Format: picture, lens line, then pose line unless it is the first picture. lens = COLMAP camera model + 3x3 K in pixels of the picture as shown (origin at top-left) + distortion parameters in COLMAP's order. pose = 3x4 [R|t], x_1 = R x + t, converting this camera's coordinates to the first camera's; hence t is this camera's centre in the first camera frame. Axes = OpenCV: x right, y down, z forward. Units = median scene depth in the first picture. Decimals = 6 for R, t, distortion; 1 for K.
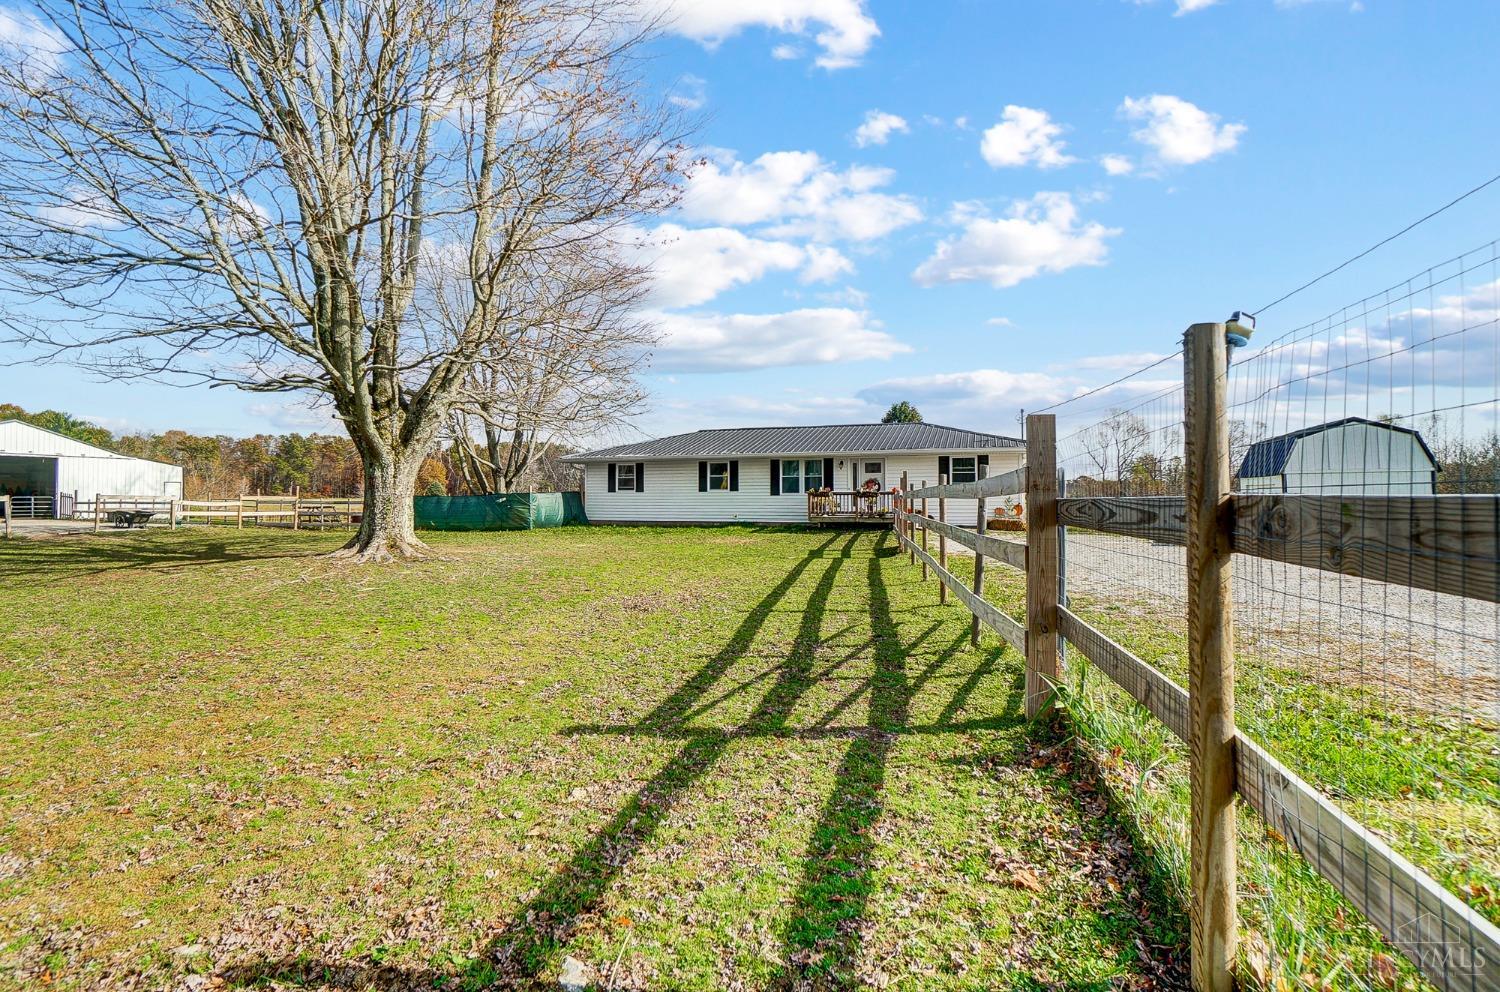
lens RADIAL K [[663.9, 0, 735.1], [0, 663.9, 493.2], [0, 0, 1]] dist [-0.062868, 0.022164]
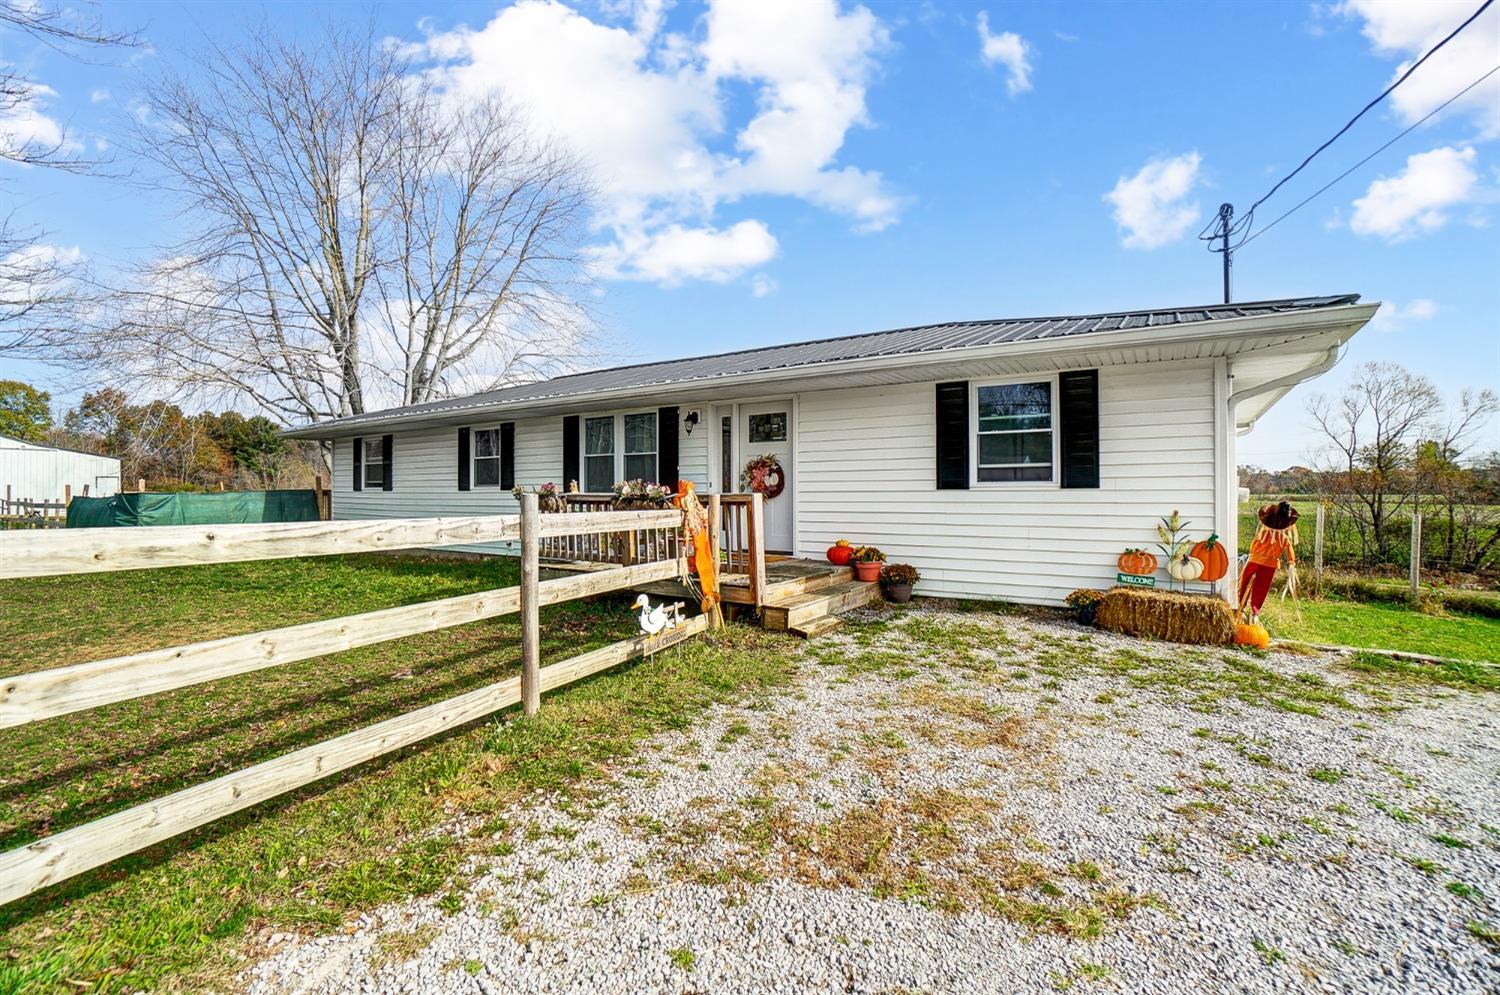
lens RADIAL K [[663.9, 0, 735.1], [0, 663.9, 494.7], [0, 0, 1]] dist [-0.062868, 0.022164]
pose [[0.973709, 0.002674, -0.227778, 0.510509], [0.000952, 0.999875, 0.015804, -0.013030], [0.227791, -0.015606, 0.973585, 1.180375]]
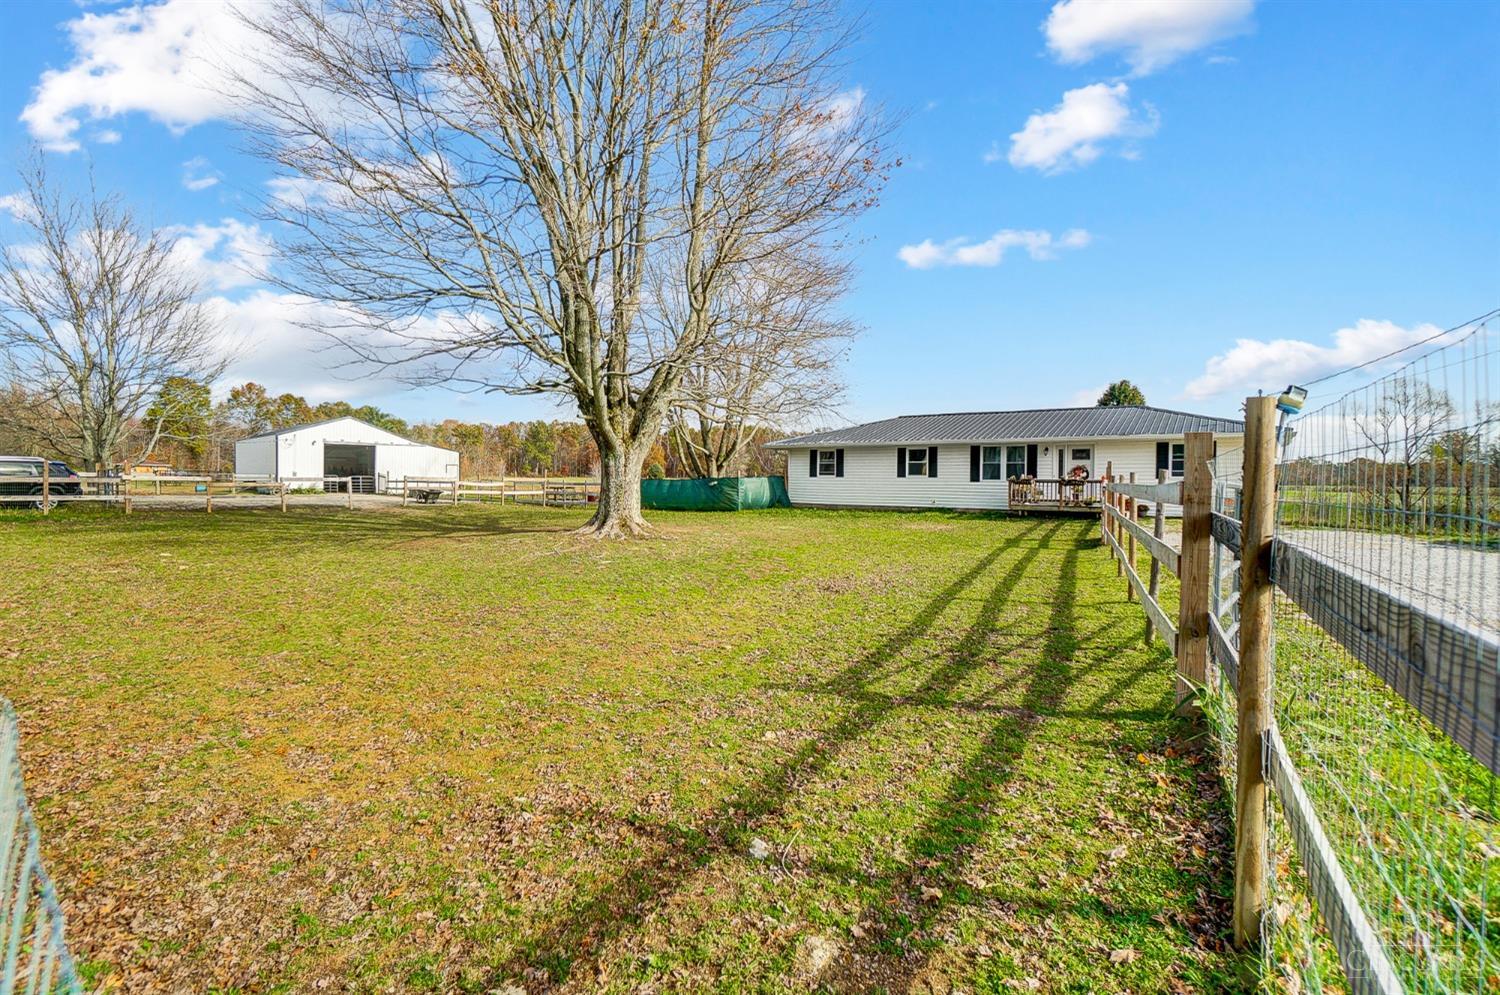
lens RADIAL K [[664.3, 0, 749.2], [0, 664.3, 510.8], [0, 0, 1]] dist [-0.056806, 0.000451]
pose [[0.959235, 0.022075, -0.281747, 0.029952], [-0.005053, 0.998125, 0.061001, -0.022848], [0.282566, -0.057090, 0.957548, -0.088126]]
